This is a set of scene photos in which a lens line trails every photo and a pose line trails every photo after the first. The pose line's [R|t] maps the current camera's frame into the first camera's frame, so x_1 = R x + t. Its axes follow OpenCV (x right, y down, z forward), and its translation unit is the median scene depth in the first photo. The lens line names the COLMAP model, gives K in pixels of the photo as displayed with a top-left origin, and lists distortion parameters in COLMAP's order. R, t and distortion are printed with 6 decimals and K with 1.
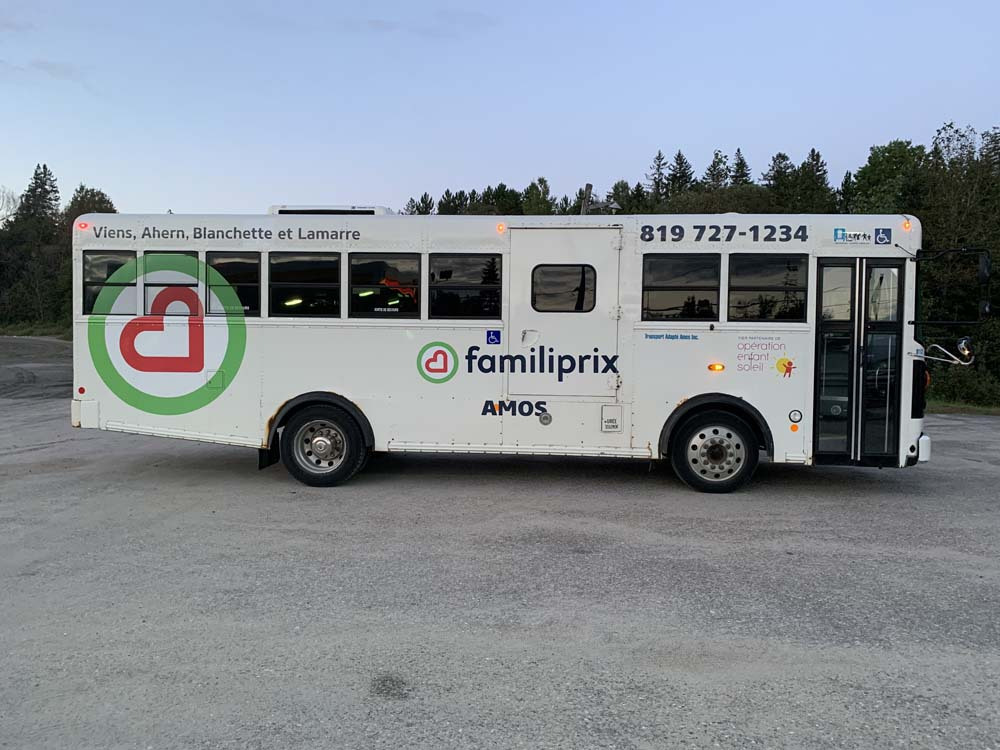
lens RADIAL K [[757.1, 0, 513.6], [0, 757.1, 371.3], [0, 0, 1]] dist [0.039760, -0.051865]
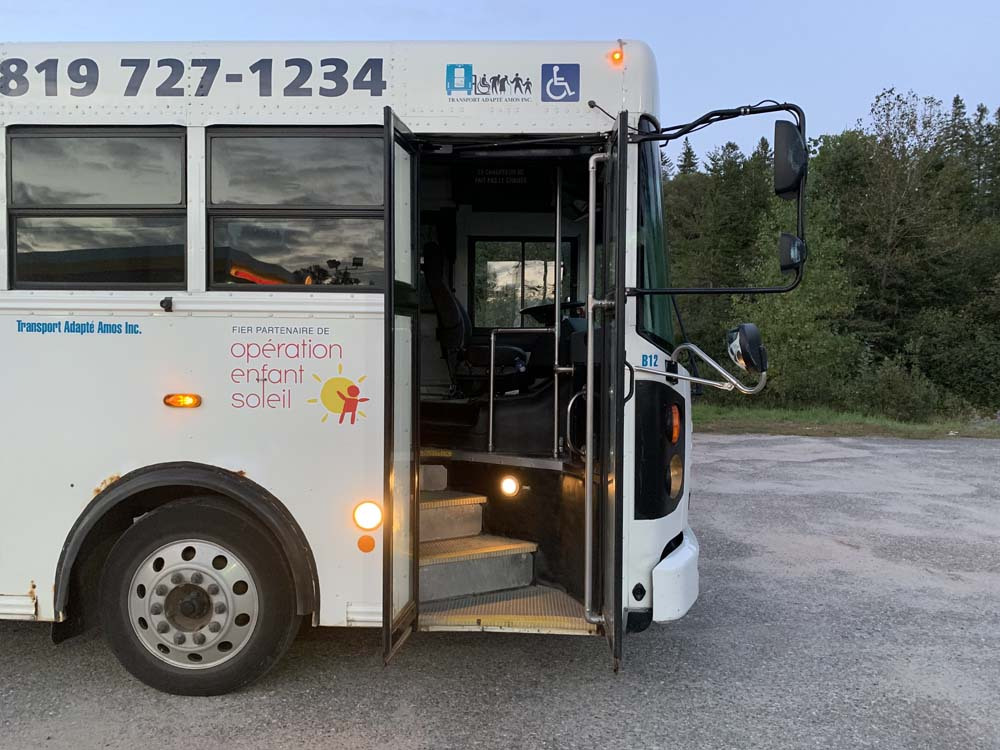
lens RADIAL K [[757.1, 0, 516.8], [0, 757.1, 370.4], [0, 0, 1]] dist [0.039760, -0.051865]
pose [[0.999099, -0.006580, 0.041918, 0.433638], [0.006525, 0.999978, 0.001434, -0.021196], [-0.041926, -0.001159, 0.999120, 0.575956]]
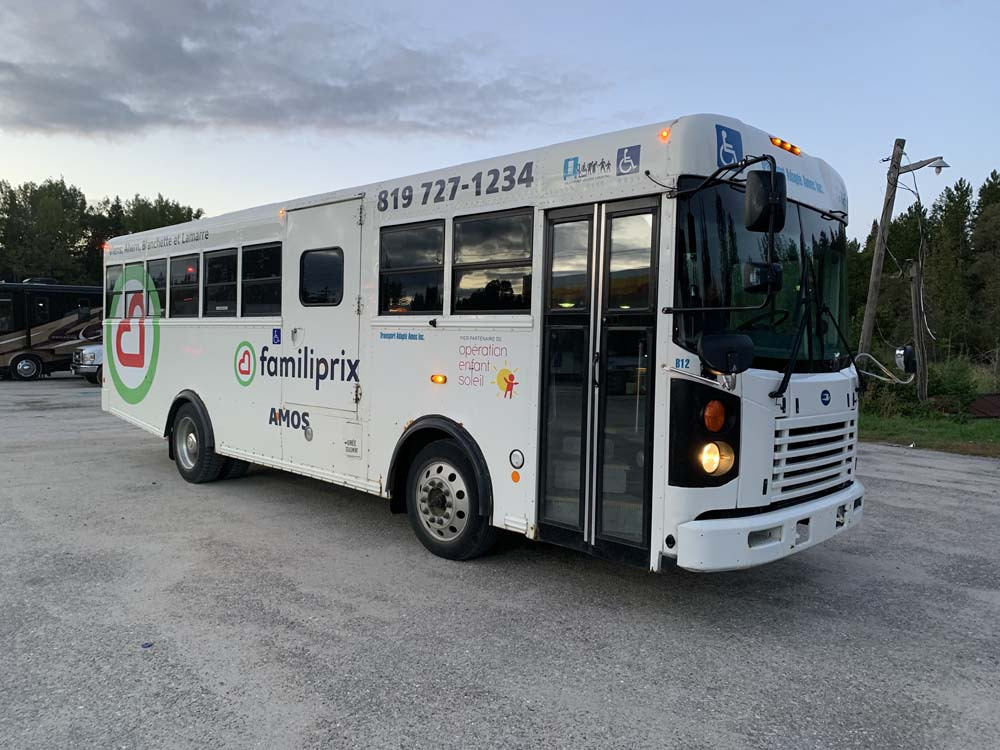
lens RADIAL K [[757.1, 0, 497.3], [0, 757.1, 369.0], [0, 0, 1]] dist [0.039760, -0.051865]
pose [[0.766315, 0.028414, -0.641837, 0.764287], [-0.039420, 0.999219, -0.002829, -0.014952], [0.641255, 0.027469, 0.766836, 0.493523]]
